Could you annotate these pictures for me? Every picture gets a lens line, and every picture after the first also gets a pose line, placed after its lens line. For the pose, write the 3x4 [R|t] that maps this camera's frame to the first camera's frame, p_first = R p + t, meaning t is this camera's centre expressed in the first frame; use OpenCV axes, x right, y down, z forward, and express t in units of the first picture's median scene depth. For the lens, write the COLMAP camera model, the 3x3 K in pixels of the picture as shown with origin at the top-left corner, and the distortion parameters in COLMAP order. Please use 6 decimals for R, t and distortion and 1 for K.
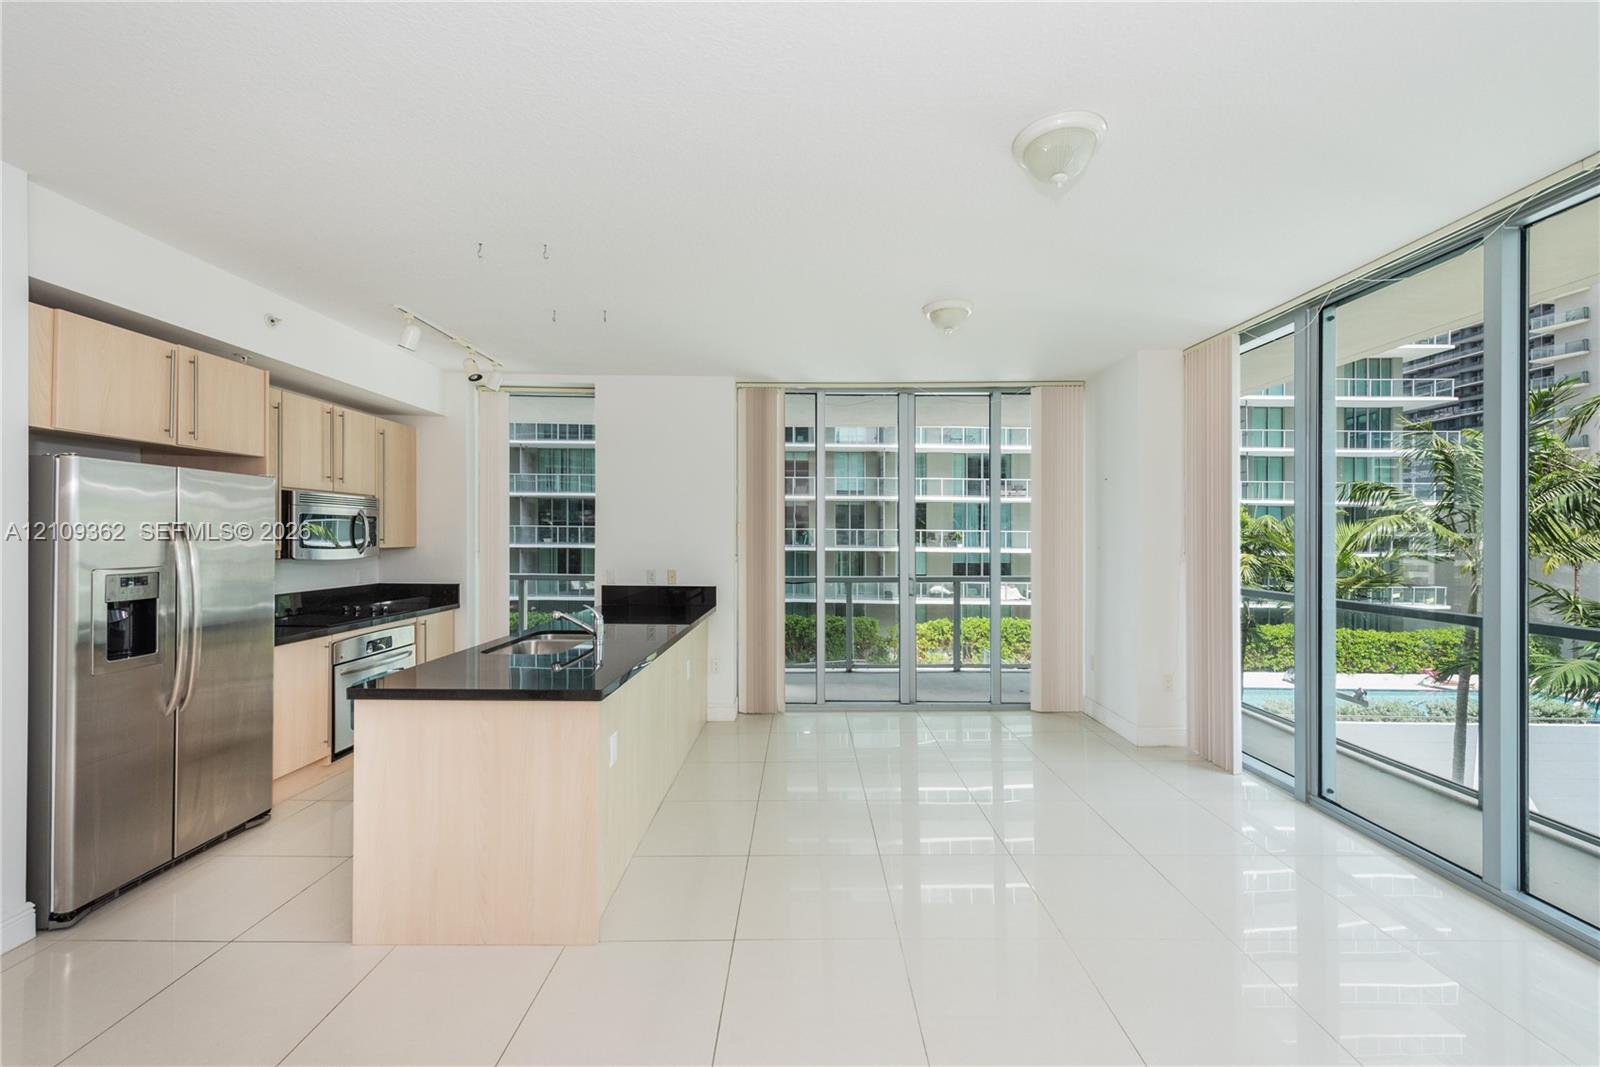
lens RADIAL K [[633.5, 0, 795.3], [0, 633.5, 527.4], [0, 0, 1]] dist [0.004043, 0.000450]
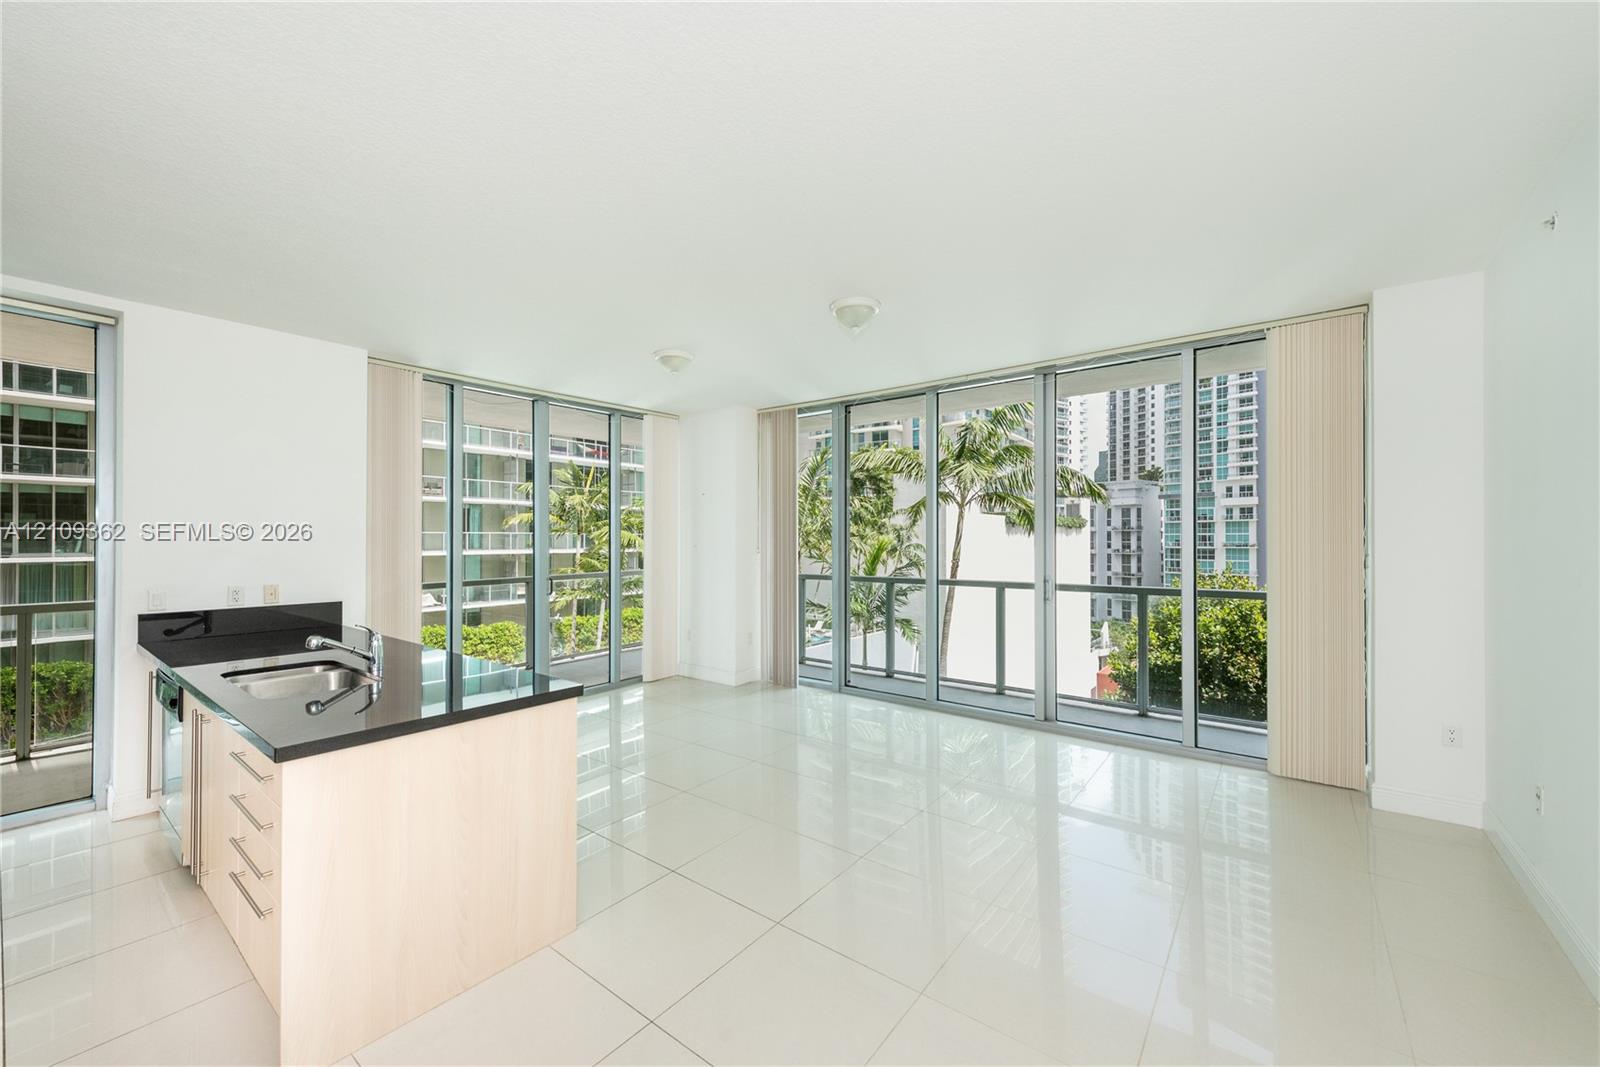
lens RADIAL K [[633.5, 0, 810.0], [0, 633.5, 534.8], [0, 0, 1]] dist [0.004043, 0.000450]
pose [[0.599506, -0.002095, 0.800367, -0.417471], [-0.005712, 0.999960, 0.006896, -0.002113], [-0.800350, -0.008706, 0.599470, 0.025210]]
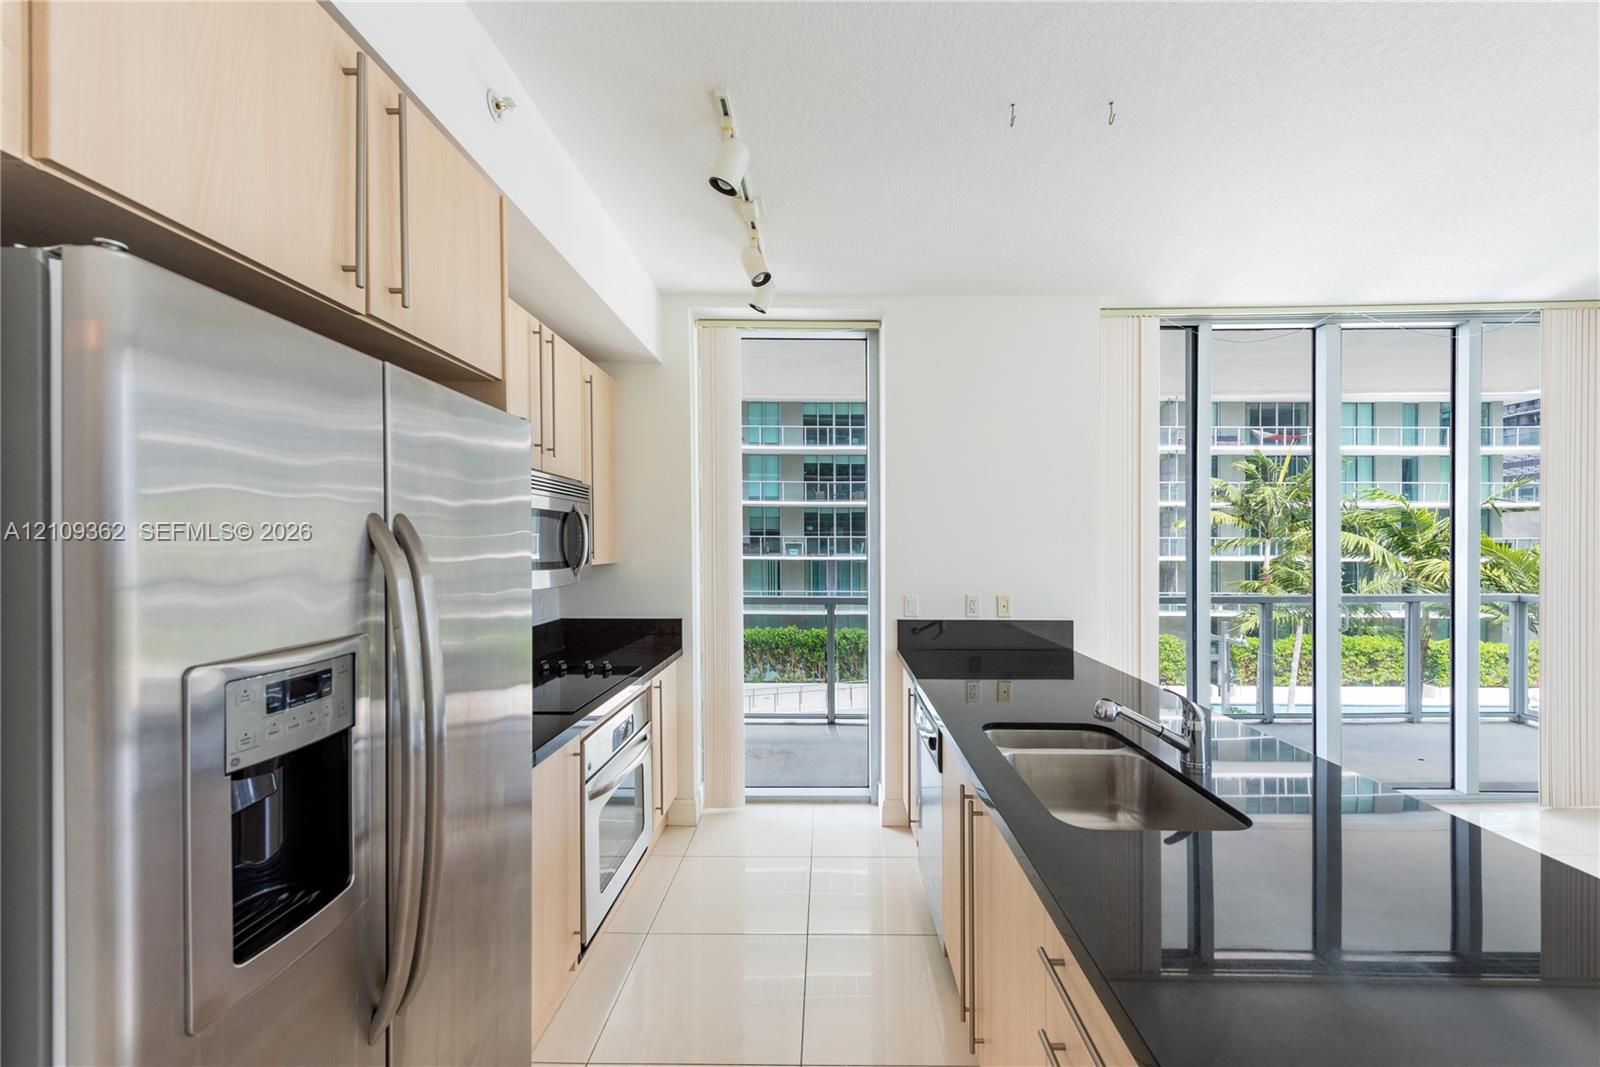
lens RADIAL K [[633.5, 0, 803.1], [0, 633.5, 544.1], [0, 0, 1]] dist [0.004043, 0.000450]
pose [[0.999790, -0.006893, -0.019279, -0.387653], [0.007145, 0.999890, 0.013013, 0.003988], [0.019187, -0.013148, 0.999729, 0.342598]]
